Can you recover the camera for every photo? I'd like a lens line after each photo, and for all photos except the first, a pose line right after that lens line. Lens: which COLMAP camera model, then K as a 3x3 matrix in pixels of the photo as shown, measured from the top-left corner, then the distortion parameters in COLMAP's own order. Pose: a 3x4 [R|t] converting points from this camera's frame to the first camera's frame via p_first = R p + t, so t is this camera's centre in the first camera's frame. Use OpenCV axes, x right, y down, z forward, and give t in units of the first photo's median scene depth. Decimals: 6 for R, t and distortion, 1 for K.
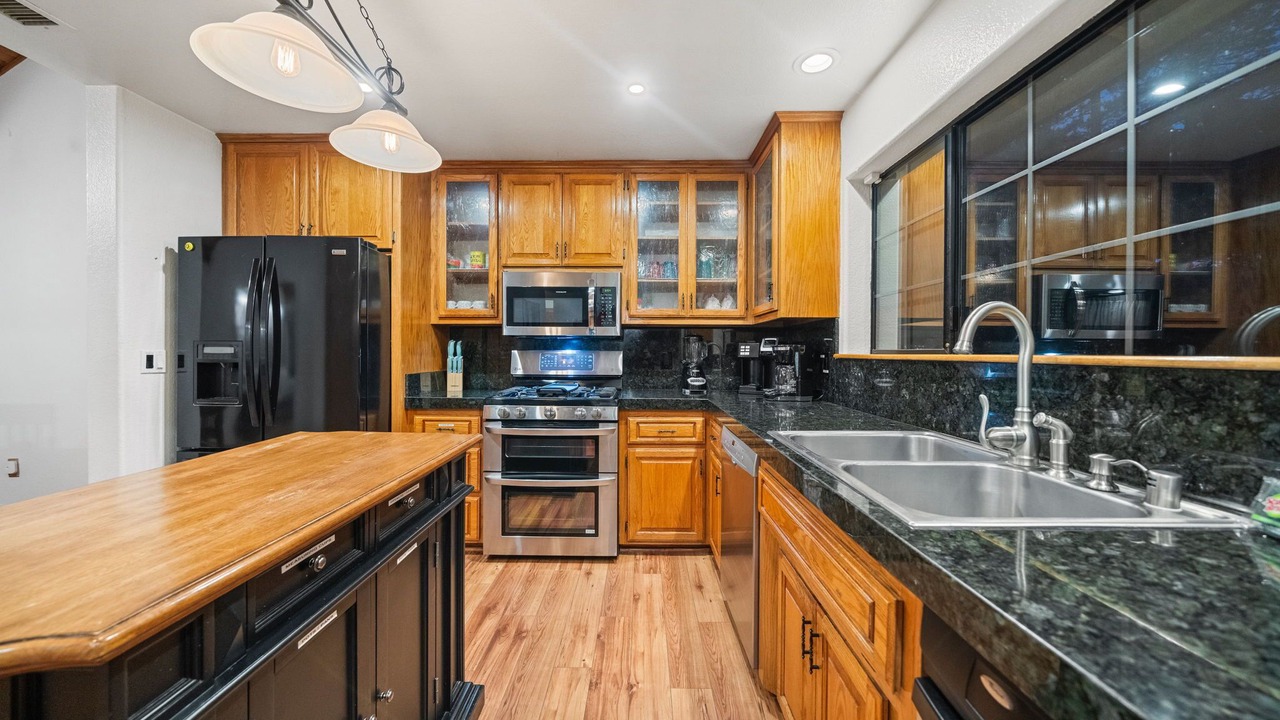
lens RADIAL K [[465.3, 0, 636.8], [0, 465.3, 352.0], [0, 0, 1]] dist [-0.000385, 0.000124]
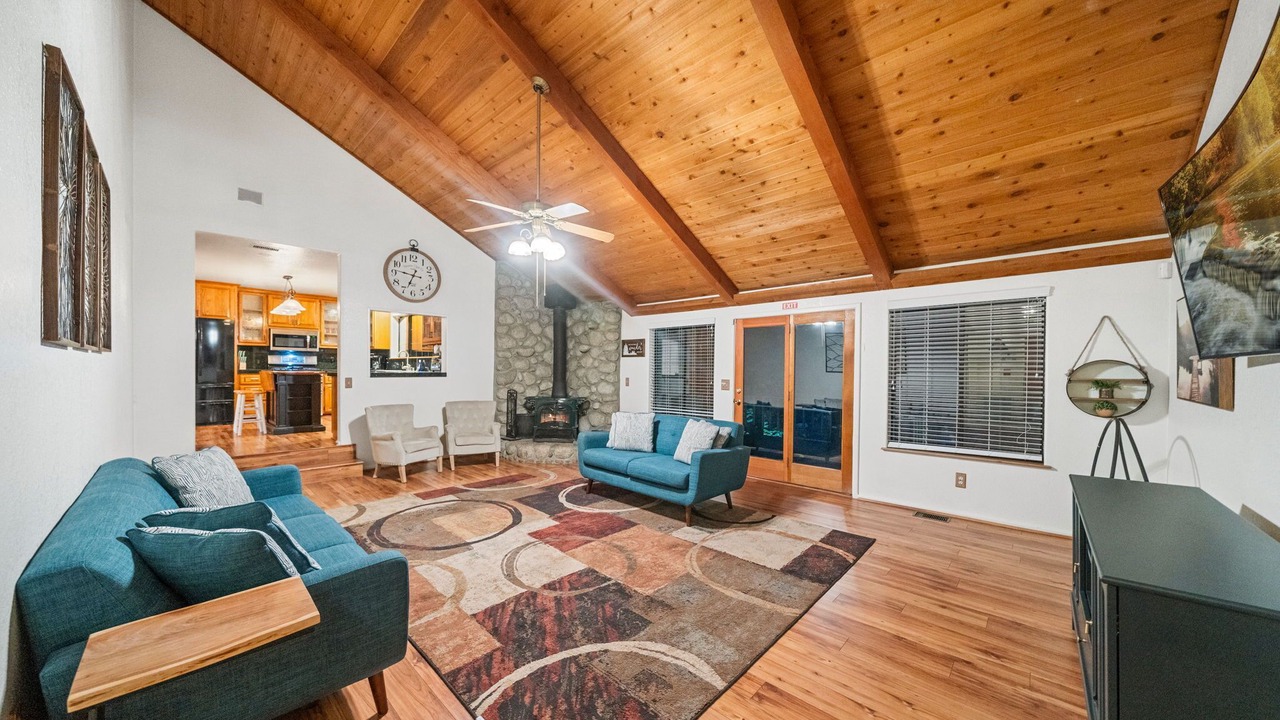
lens RADIAL K [[427.8, 0, 636.2], [0, 427.8, 378.7], [0, 0, 1]] dist [-0.000528, 0.000026]
pose [[0.680435, -0.011414, 0.732720, -0.796777], [-0.007732, 0.999711, 0.022753, 0.077685], [-0.732768, -0.021147, 0.680150, -2.930795]]
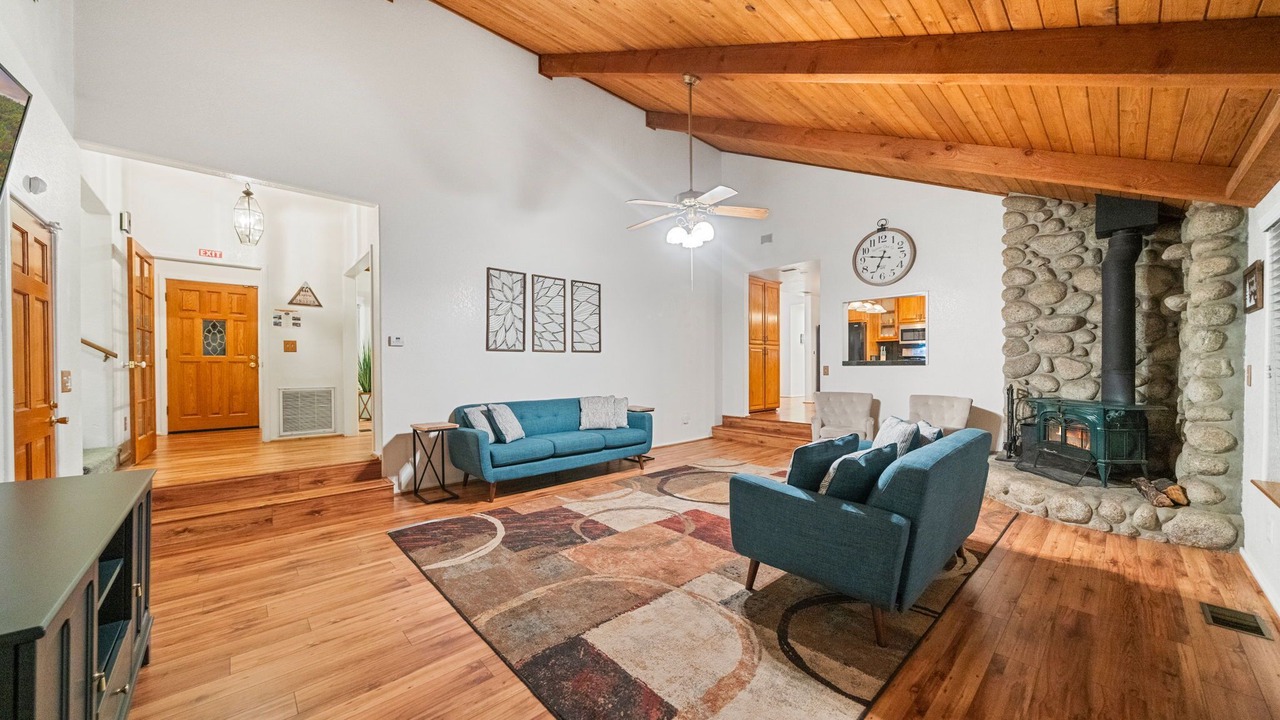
lens RADIAL K [[449.5, 0, 640.0], [0, 449.5, 360.0], [0, 0, 1]] dist [-0.000355, 0.000026]
pose [[0.685568, -0.015844, -0.727836, 0.887831], [0.007992, 0.999867, -0.014238, 0.126969], [0.727965, 0.003944, 0.685603, -2.921419]]
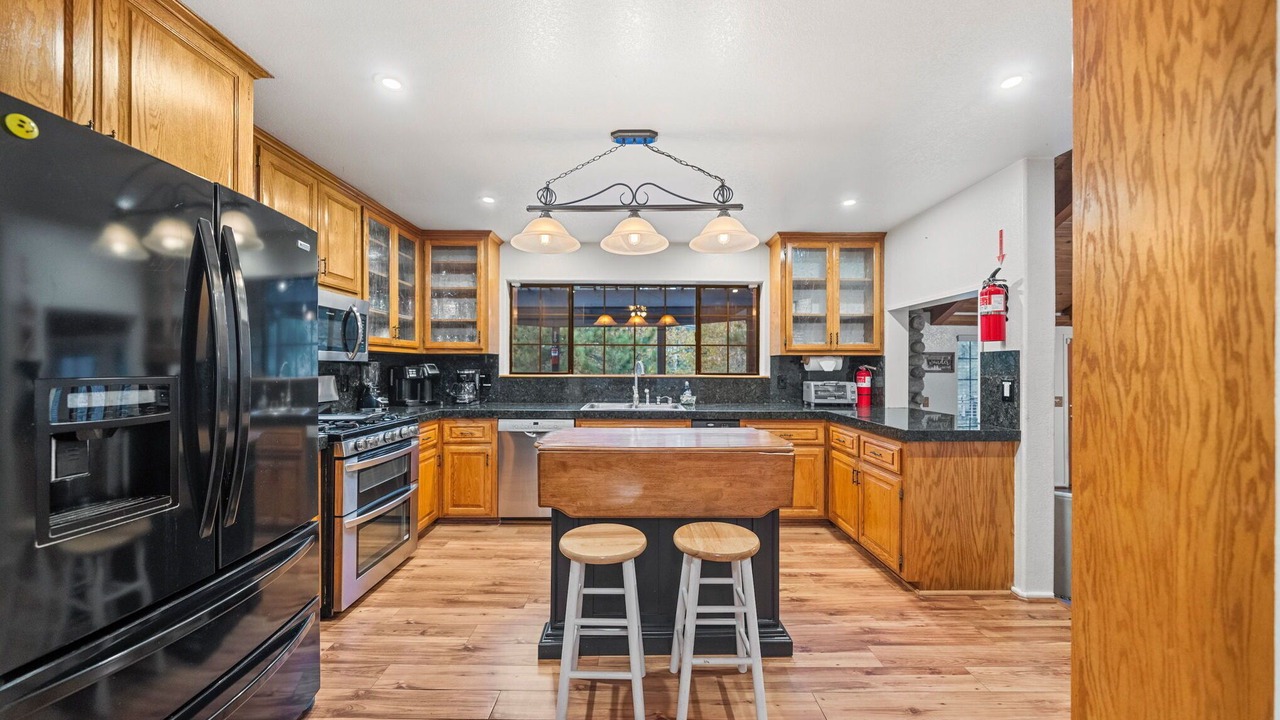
lens RADIAL K [[436.5, 0, 642.2], [0, 436.5, 368.5], [0, 0, 1]] dist [-0.000795, -0.000028]
pose [[-0.018276, -0.008607, 0.999796, -1.174641], [-0.002222, 0.999961, 0.008567, -0.033501], [-0.999831, -0.002065, -0.018295, 0.451071]]
